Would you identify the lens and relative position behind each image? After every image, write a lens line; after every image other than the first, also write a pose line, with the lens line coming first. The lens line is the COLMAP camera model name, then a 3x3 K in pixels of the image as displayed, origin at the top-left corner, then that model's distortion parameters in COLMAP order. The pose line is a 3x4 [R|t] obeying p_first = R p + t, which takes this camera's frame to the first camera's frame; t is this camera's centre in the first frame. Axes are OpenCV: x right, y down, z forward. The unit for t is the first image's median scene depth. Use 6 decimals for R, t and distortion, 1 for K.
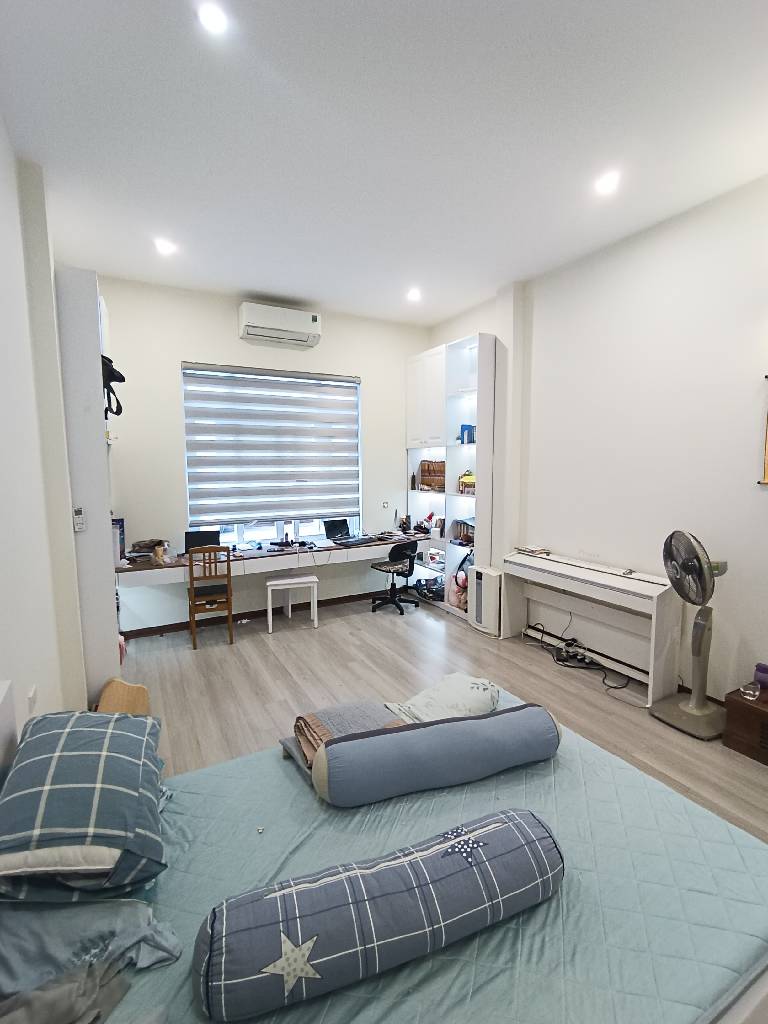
lens RADIAL K [[470.5, 0, 382.9], [0, 470.5, 511.0], [0, 0, 1]] dist [-0.002616, 0.000554]
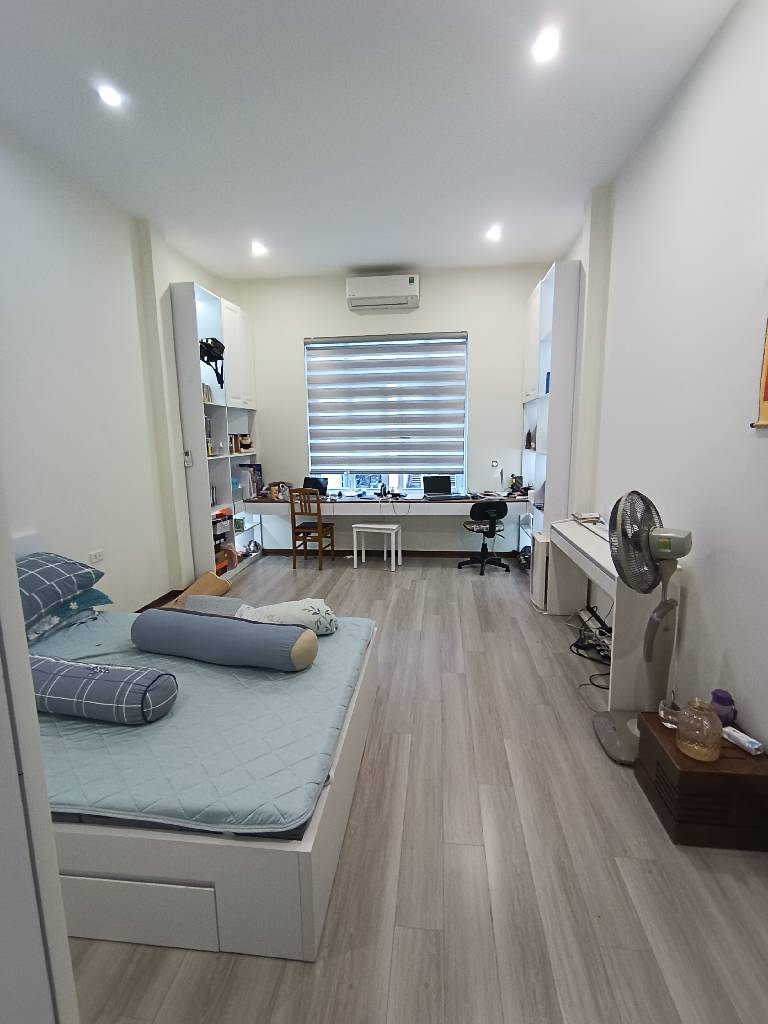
lens RADIAL K [[470.5, 0, 382.9], [0, 470.5, 511.0], [0, 0, 1]] dist [-0.002616, 0.000554]
pose [[0.815007, 0.088828, -0.572602, 0.462163], [-0.050934, 0.995337, 0.081911, 0.019101], [0.577208, -0.037593, 0.815731, 0.095839]]
